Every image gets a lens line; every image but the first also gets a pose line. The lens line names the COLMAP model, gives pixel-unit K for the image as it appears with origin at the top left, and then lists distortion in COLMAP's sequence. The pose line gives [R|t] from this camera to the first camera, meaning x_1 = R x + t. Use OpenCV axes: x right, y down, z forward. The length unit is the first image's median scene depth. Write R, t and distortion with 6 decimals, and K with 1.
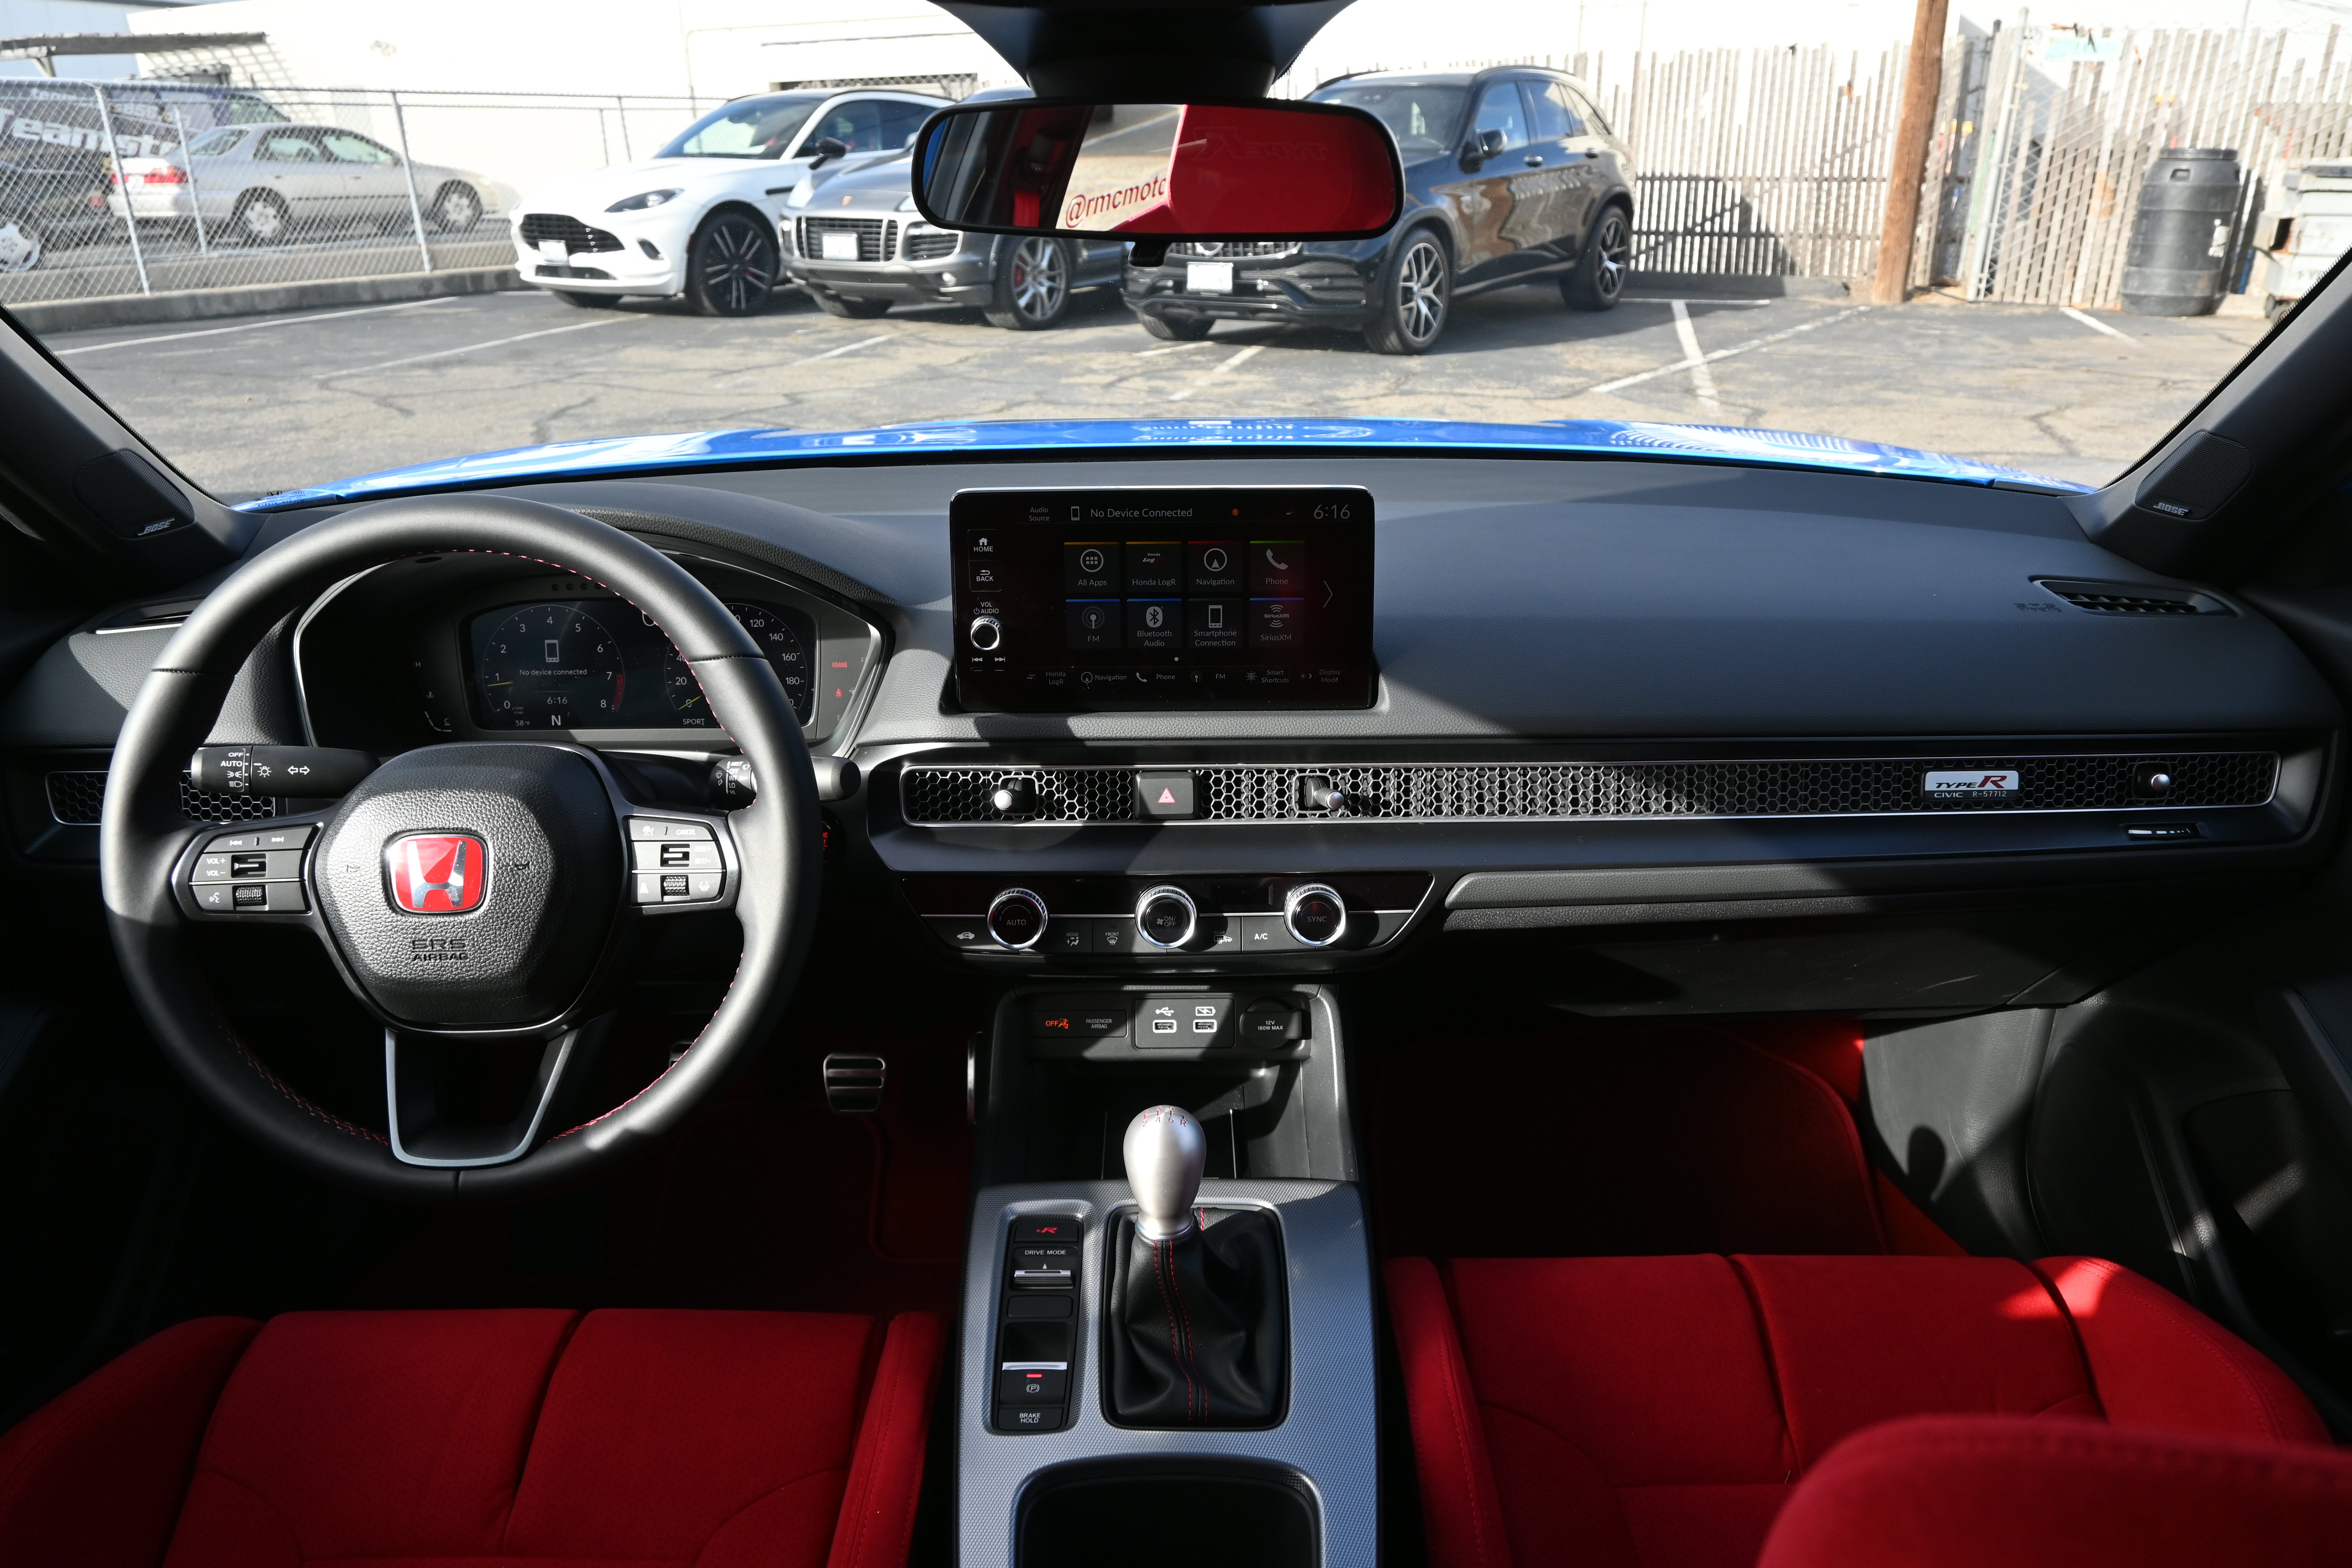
lens RADIAL K [[1615.5, 0, 1179.0], [0, 1615.5, 765.8], [0, 0, 1]] dist [-0.002213, -0.001190]
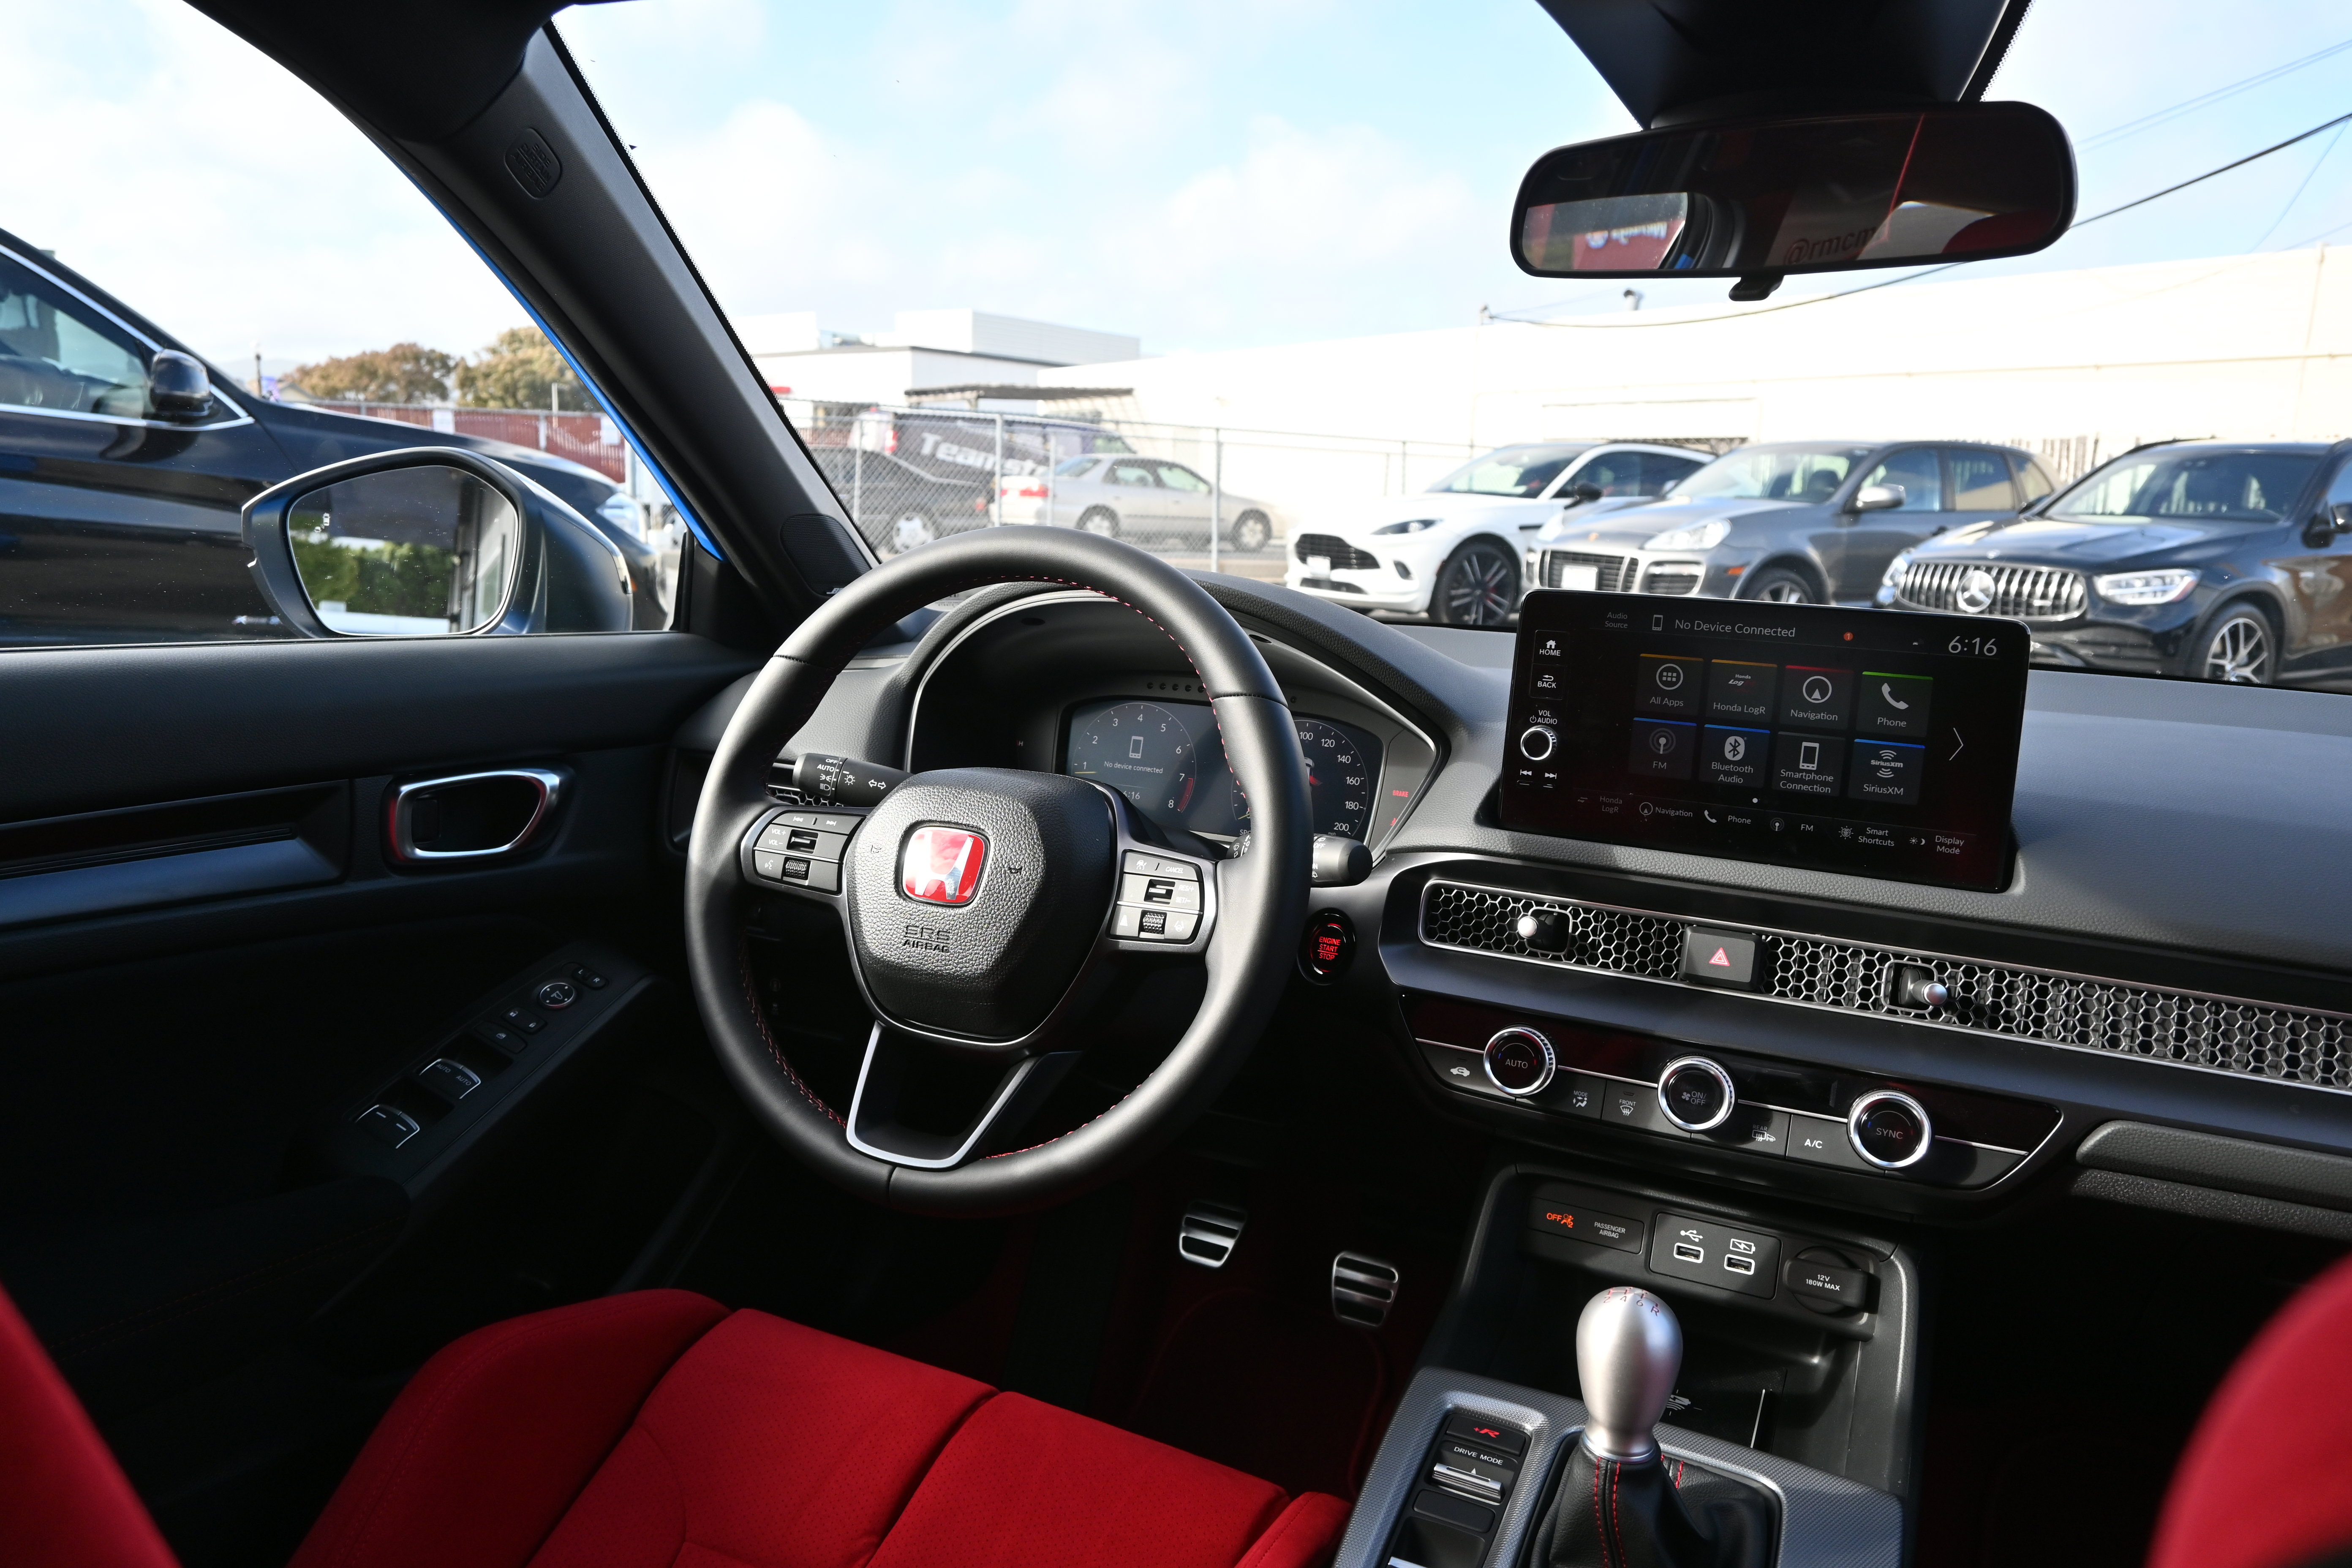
lens RADIAL K [[1615.5, 0, 1180.2], [0, 1615.5, 761.3], [0, 0, 1]] dist [-0.002213, -0.001190]
pose [[0.899402, 0.118895, -0.420642, 0.080536], [-0.204395, 0.965007, -0.164271, 0.115249], [0.386391, 0.233723, 0.892231, 0.107855]]
